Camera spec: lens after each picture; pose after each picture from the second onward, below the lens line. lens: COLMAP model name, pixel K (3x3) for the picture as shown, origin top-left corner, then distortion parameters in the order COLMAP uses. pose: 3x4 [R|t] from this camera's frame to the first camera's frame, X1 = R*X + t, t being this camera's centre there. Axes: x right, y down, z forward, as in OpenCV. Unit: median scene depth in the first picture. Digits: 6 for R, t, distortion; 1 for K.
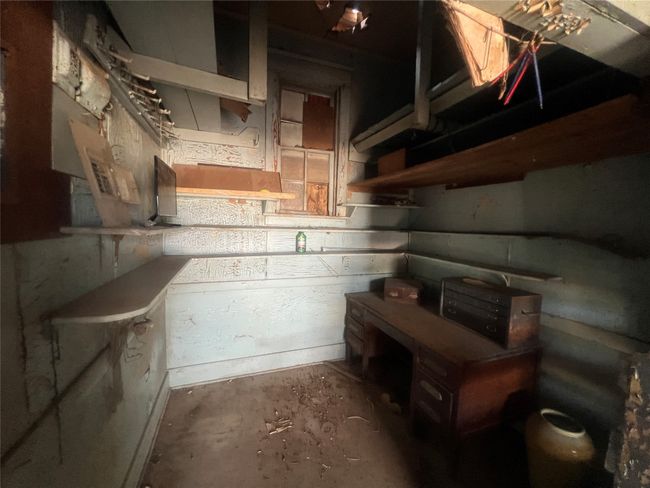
lens RADIAL K [[262.6, 0, 319.9], [0, 262.6, 246.0], [0, 0, 1]] dist [-0.004389, 0.000245]
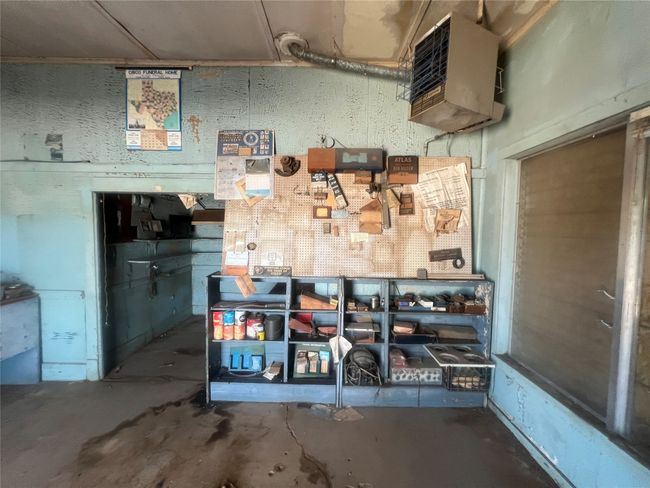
lens RADIAL K [[261.4, 0, 324.6], [0, 261.4, 242.7], [0, 0, 1]] dist [-0.005784, 0.001520]
pose [[0.937772, 0.007386, -0.347172, 1.066634], [-0.025890, 0.998478, -0.048691, 0.035430], [0.346284, 0.054649, 0.936537, -0.588542]]
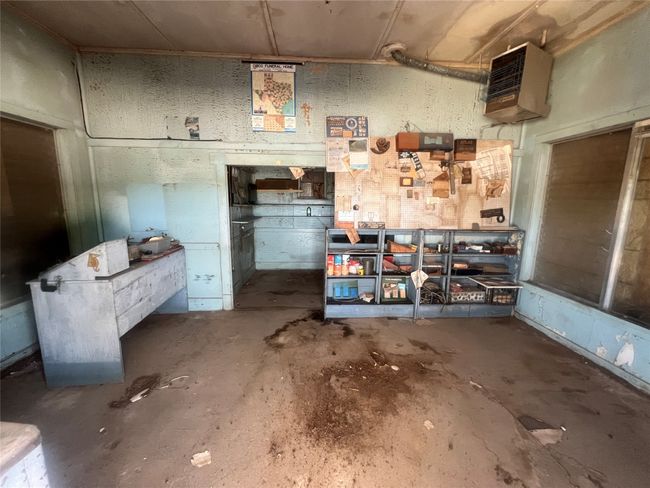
lens RADIAL K [[261.4, 0, 323.7], [0, 261.4, 243.2], [0, 0, 1]] dist [-0.005784, 0.001520]
pose [[0.956181, 0.035751, -0.290586, 0.708663], [-0.017252, 0.997672, 0.065976, 0.104682], [0.292268, -0.058072, 0.954572, -1.088886]]
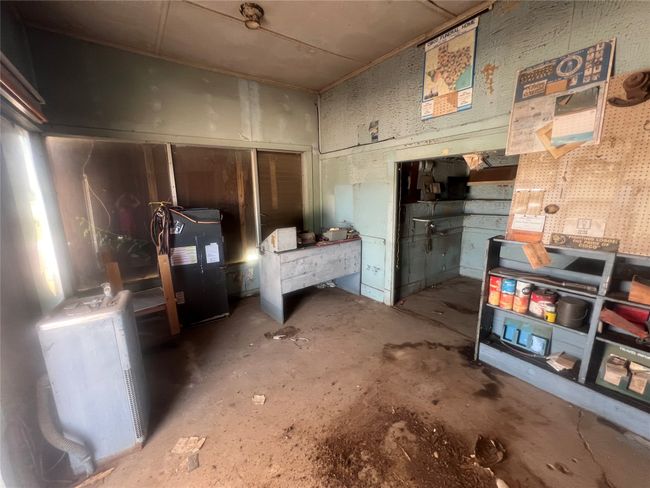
lens RADIAL K [[261.4, 0, 323.8], [0, 261.4, 242.8], [0, 0, 1]] dist [-0.005784, 0.001520]
pose [[0.278752, 0.155493, -0.947692, 1.048028], [-0.066076, 0.987572, 0.142601, 0.042530], [0.958087, 0.022869, 0.285562, -0.658039]]
